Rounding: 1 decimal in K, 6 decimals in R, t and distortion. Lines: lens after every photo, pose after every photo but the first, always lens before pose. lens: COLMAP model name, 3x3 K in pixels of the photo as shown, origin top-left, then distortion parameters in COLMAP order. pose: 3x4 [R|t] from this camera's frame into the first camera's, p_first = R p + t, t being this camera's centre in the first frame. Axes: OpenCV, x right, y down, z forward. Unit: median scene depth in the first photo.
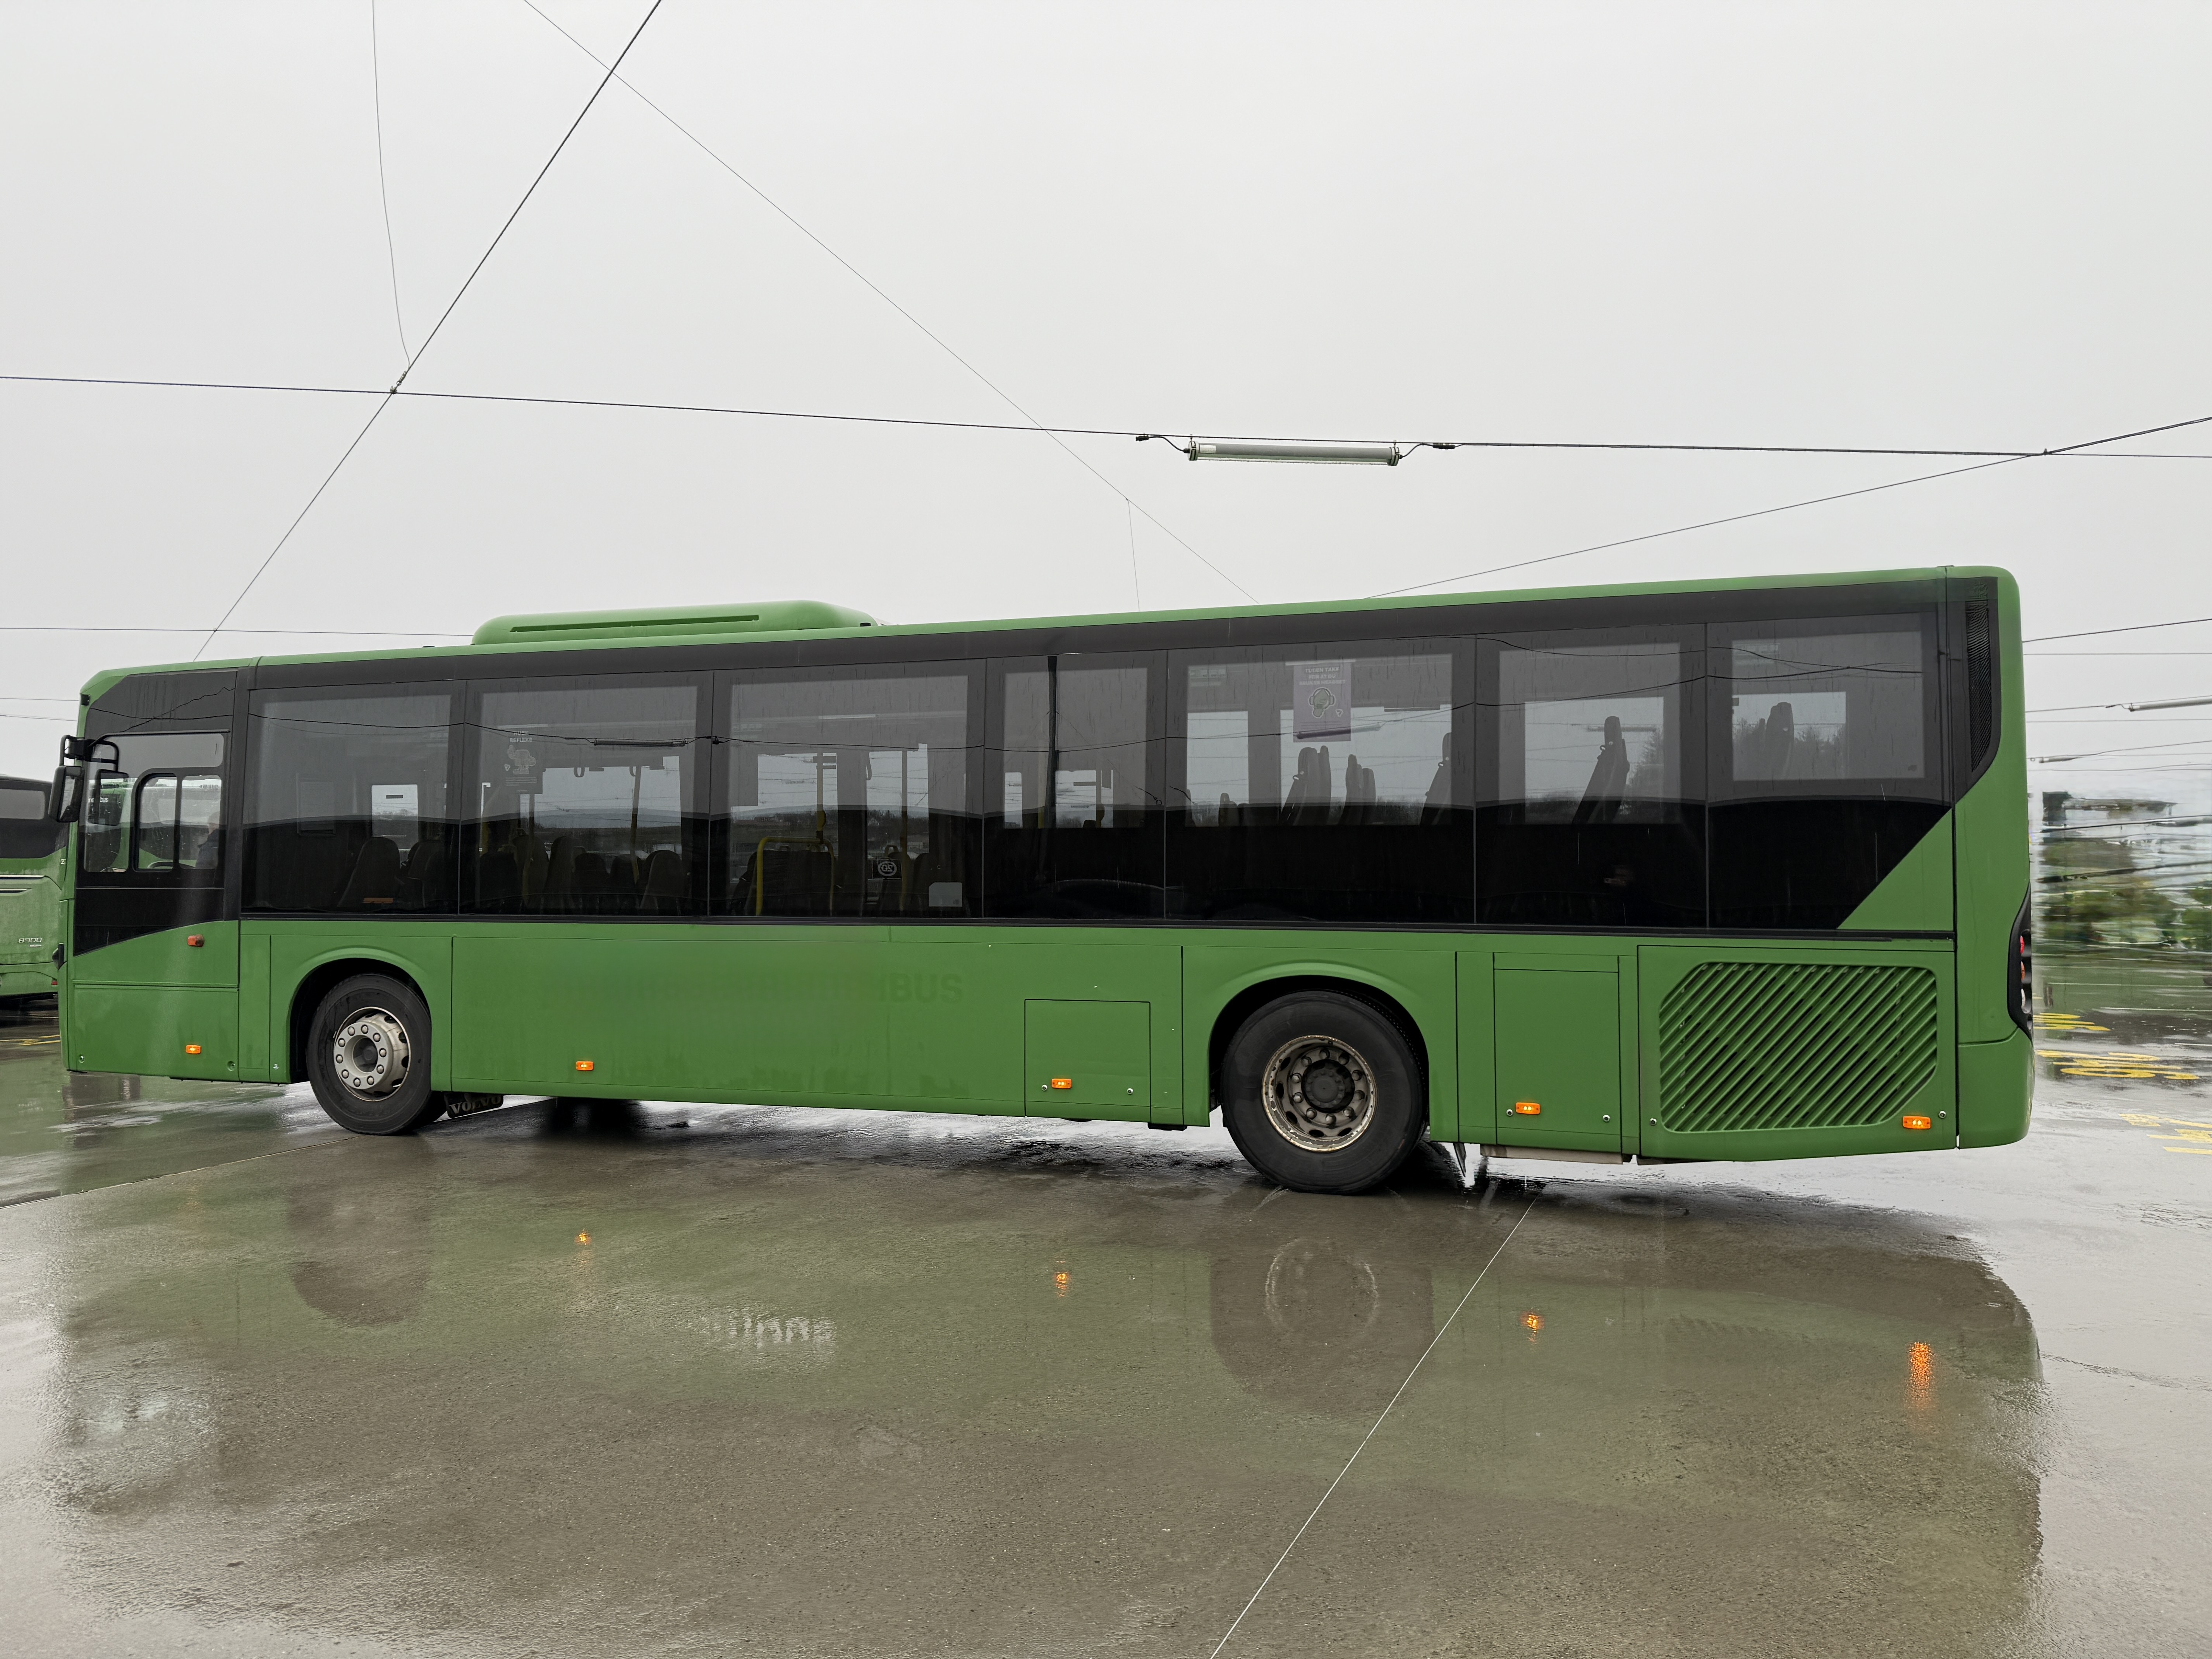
lens RADIAL K [[1566.7, 0, 1080.6], [0, 1566.7, 854.7], [0, 0, 1]] dist [0.061653, -0.005351]
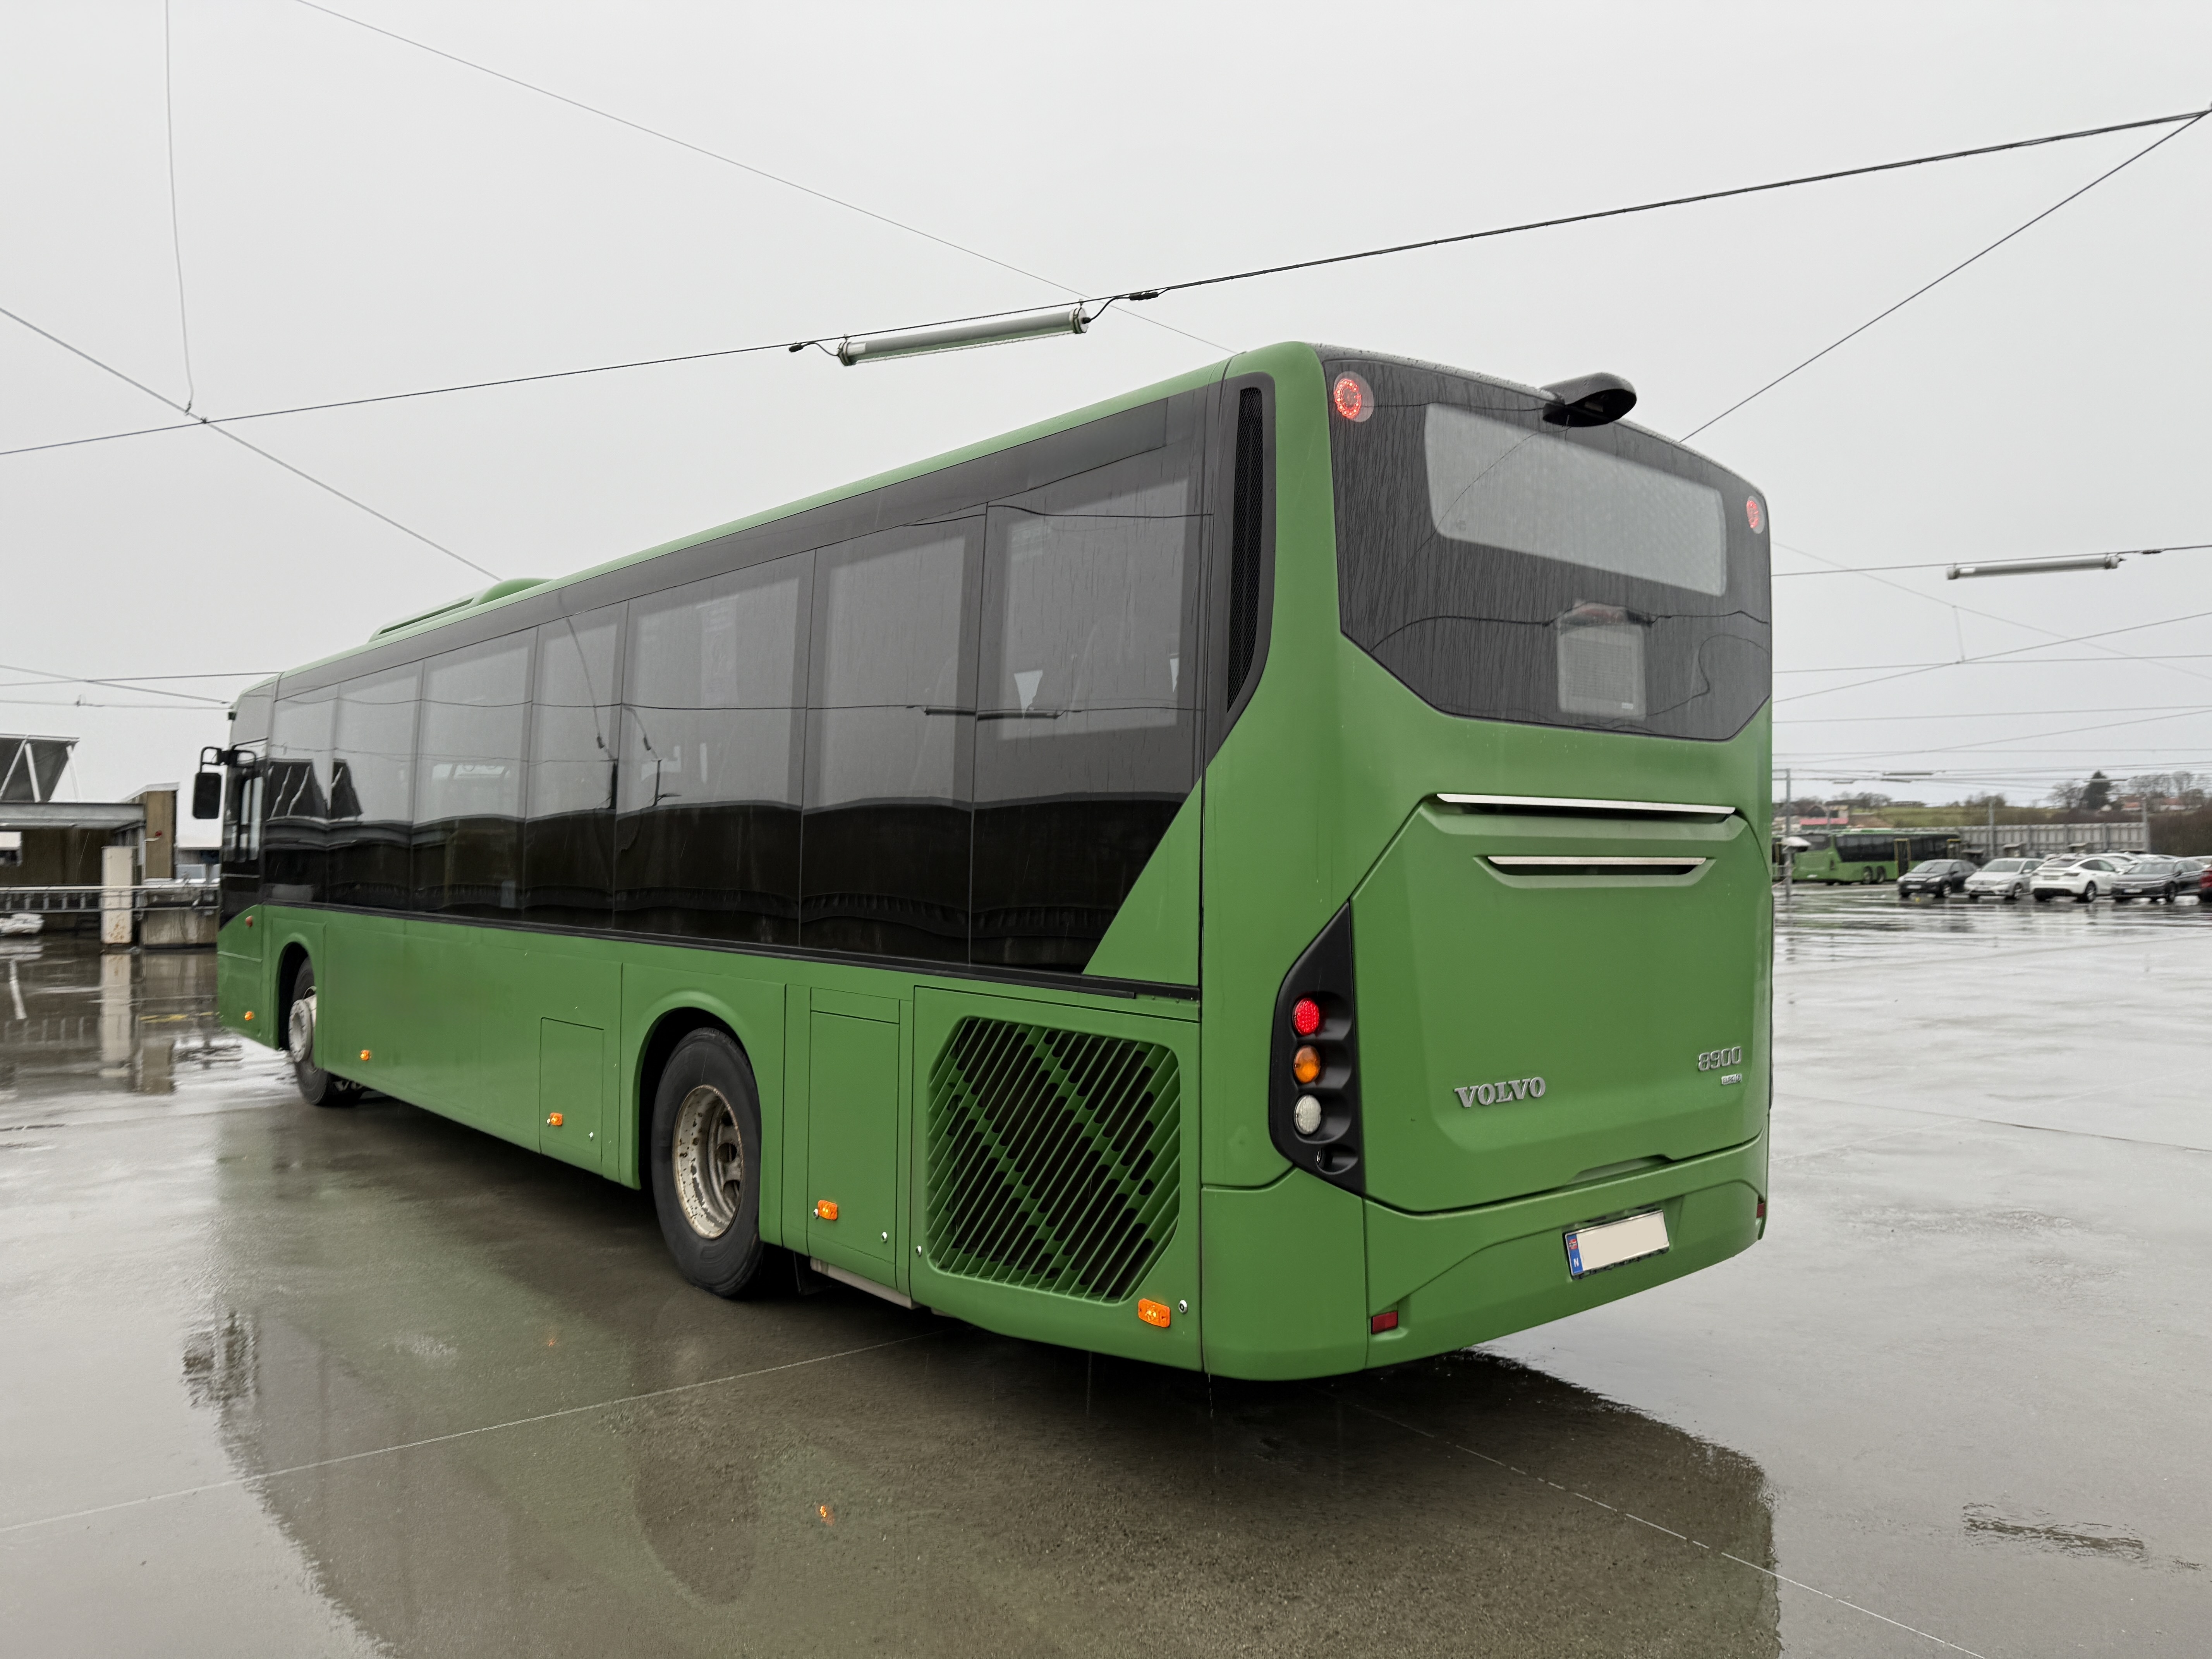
lens RADIAL K [[1544.3, 0, 1106.0], [0, 1544.3, 829.5], [0, 0, 1]] dist [0.136782, -0.242048]
pose [[0.860284, -0.004000, -0.509800, 0.602613], [0.001394, 0.999984, -0.005494, -0.004772], [0.509813, 0.004016, 0.860276, 0.370434]]
